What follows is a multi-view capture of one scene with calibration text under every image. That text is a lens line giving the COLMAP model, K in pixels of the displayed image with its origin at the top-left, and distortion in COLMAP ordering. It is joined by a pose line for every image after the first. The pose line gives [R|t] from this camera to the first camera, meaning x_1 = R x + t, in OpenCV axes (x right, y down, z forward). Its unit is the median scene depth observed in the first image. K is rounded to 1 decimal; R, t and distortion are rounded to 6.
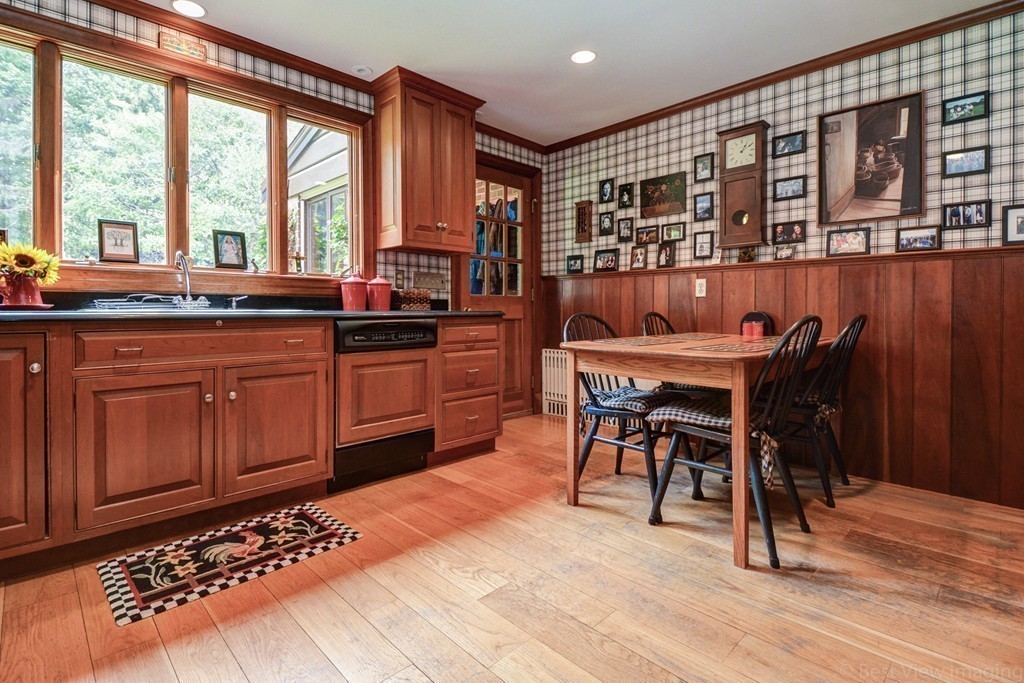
lens RADIAL K [[488.6, 0, 486.4], [0, 488.6, 311.5], [0, 0, 1]] dist [0.030689, -0.022933]
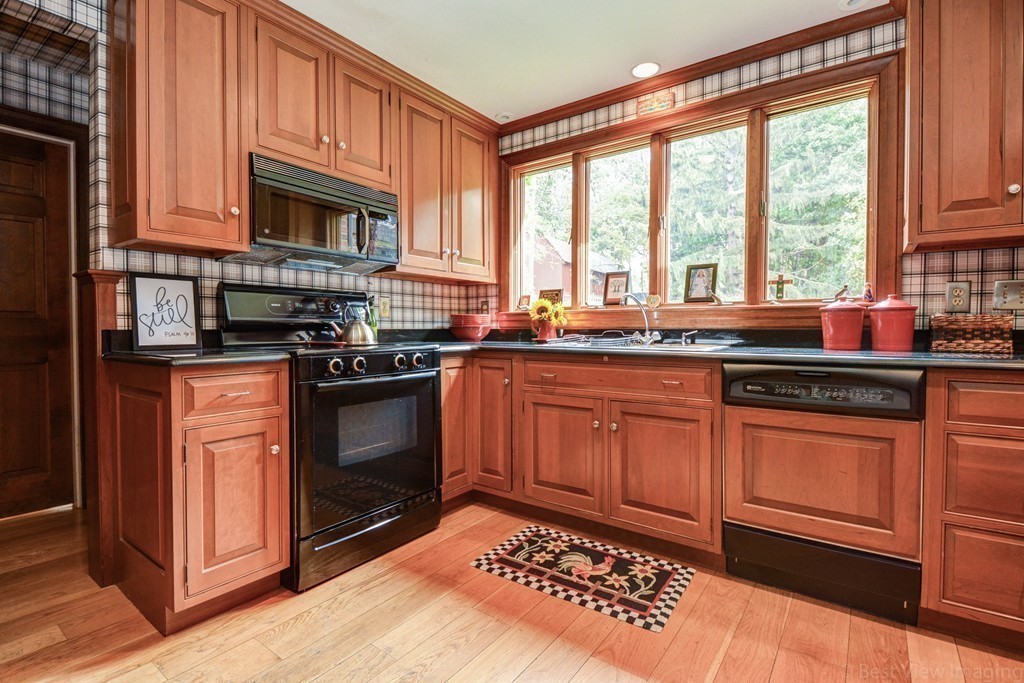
lens RADIAL K [[462.3, 0, 510.1], [0, 462.3, 337.4], [0, 0, 1]] dist [0.030345, -0.025090]
pose [[0.201811, 0.015965, -0.979294, 0.430450], [-0.003599, 0.999872, 0.015559, -0.039511], [0.979418, 0.000384, 0.201843, 0.582542]]
